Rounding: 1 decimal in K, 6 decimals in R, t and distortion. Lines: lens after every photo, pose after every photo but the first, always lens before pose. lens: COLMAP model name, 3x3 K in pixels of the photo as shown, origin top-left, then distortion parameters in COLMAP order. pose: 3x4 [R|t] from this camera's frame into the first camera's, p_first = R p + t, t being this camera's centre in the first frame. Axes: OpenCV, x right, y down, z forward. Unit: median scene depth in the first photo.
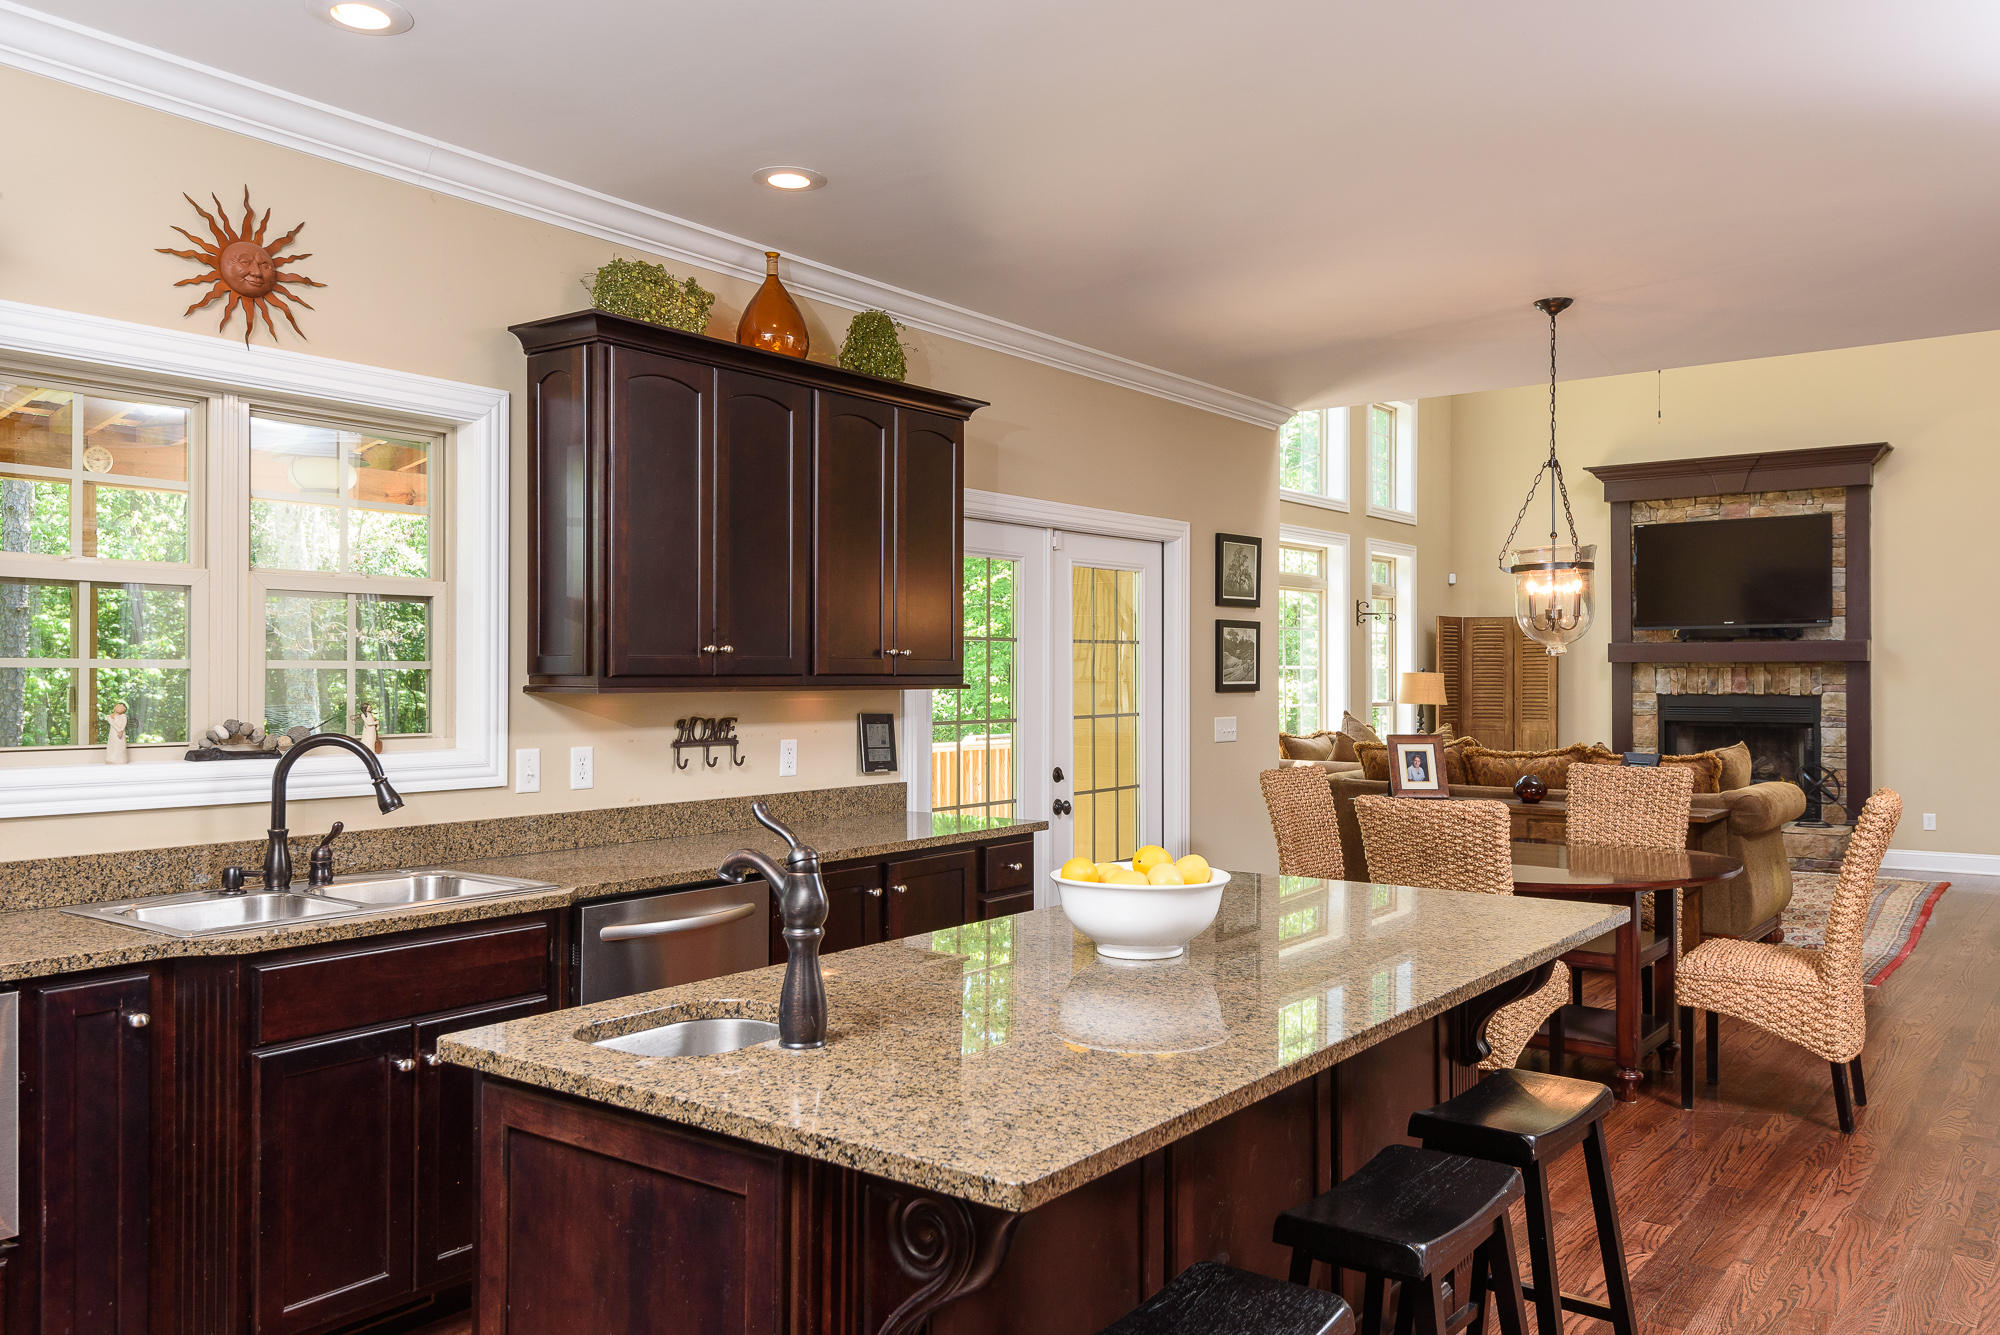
lens RADIAL K [[1462.5, 0, 997.9], [0, 1462.5, 664.0], [0, 0, 1]] dist [0.010145, -0.000534]
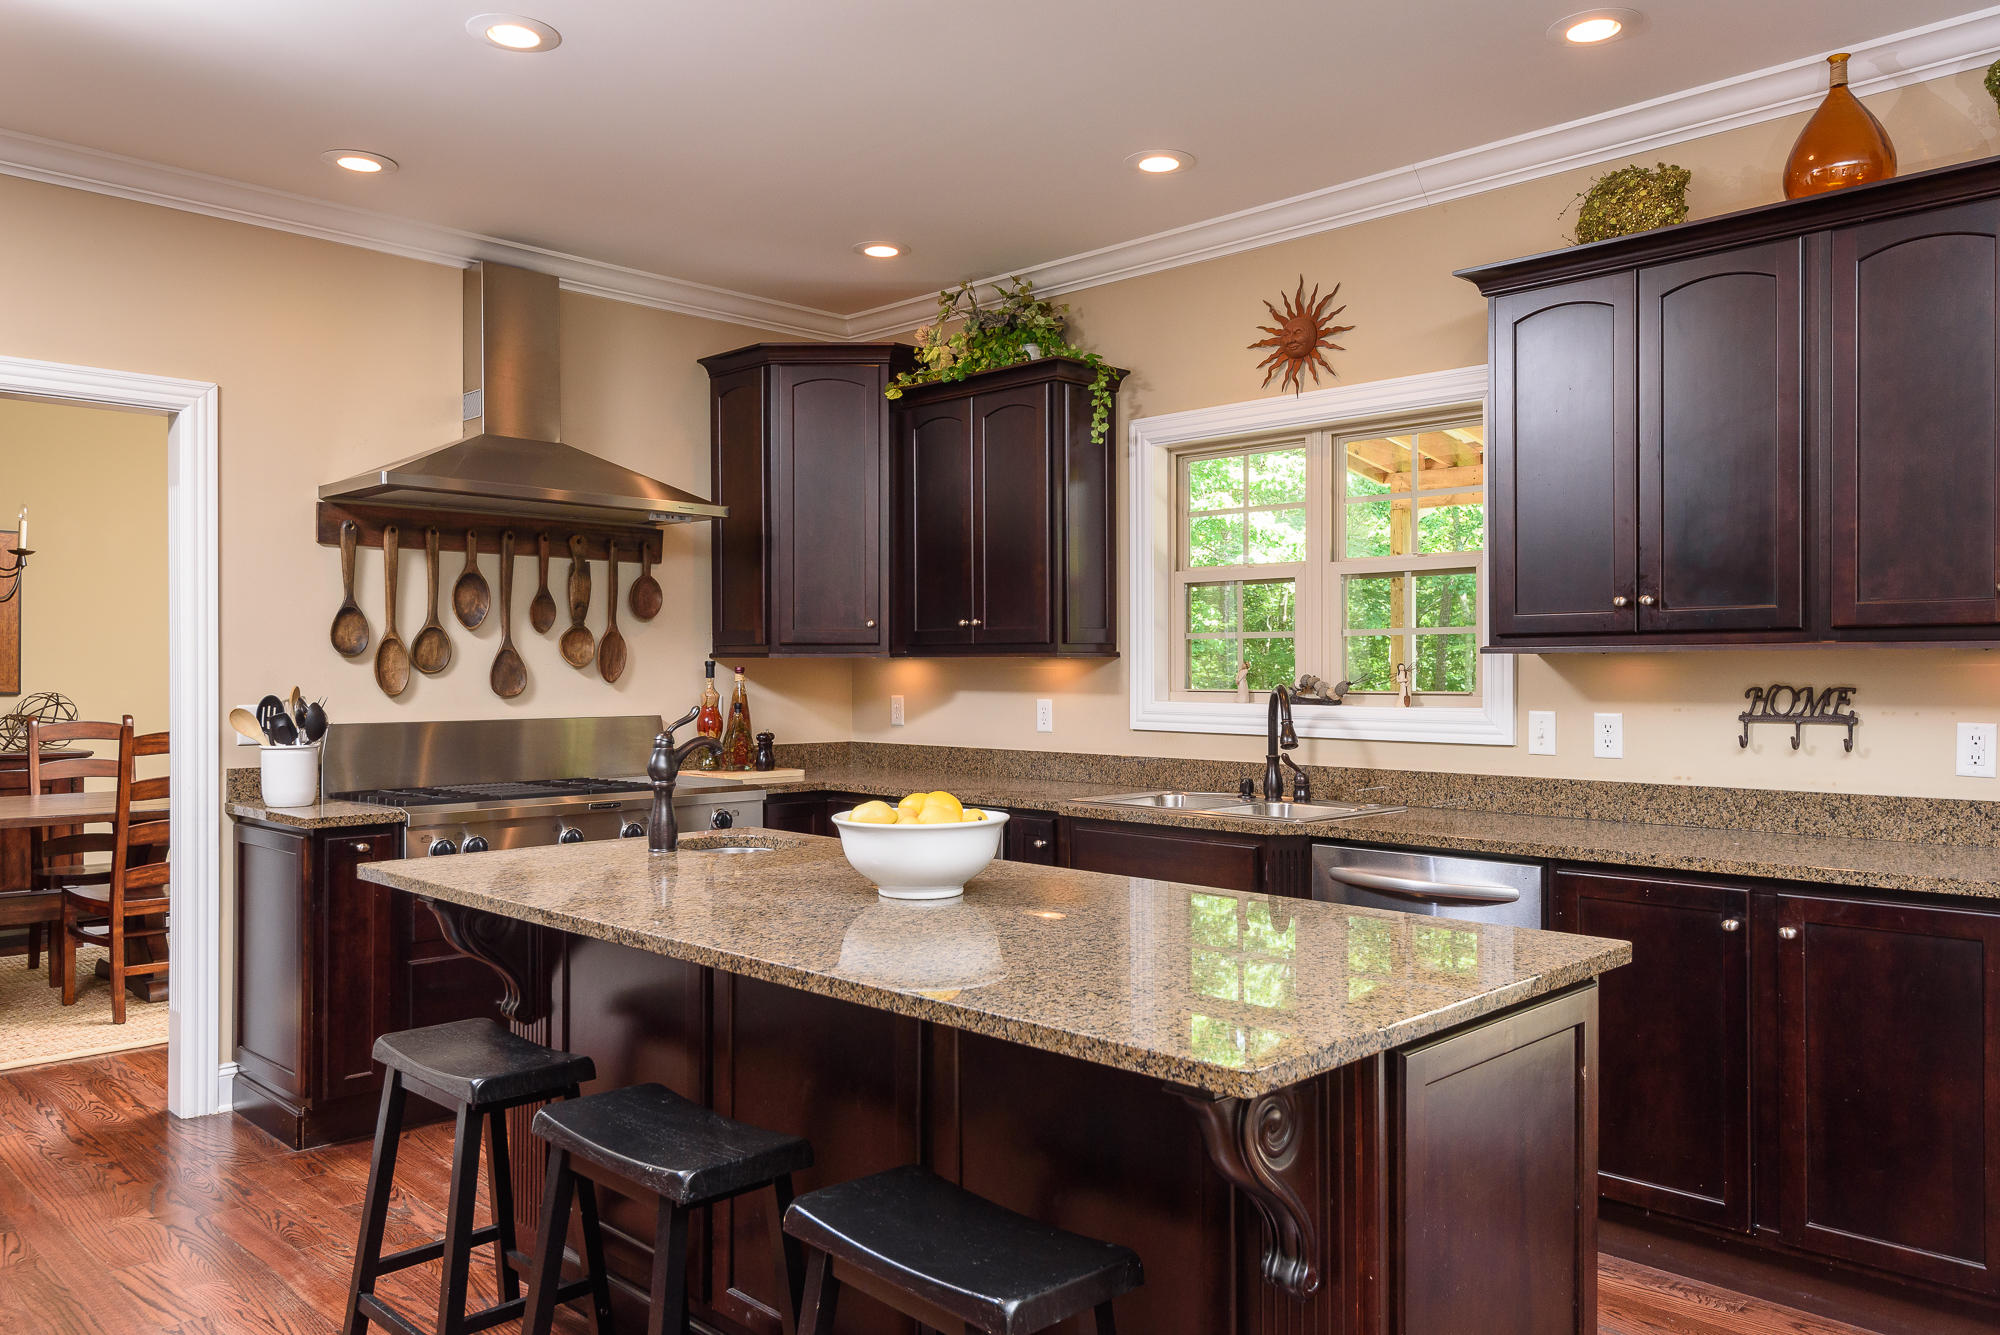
lens RADIAL K [[1462.5, 0, 998.1], [0, 1462.5, 673.3], [0, 0, 1]] dist [0.010145, -0.000534]
pose [[-0.138482, 0.002185, -0.990362, 0.276442], [0.010135, 0.999948, 0.000789, 0.010613], [0.990313, -0.009928, -0.138497, 0.297090]]
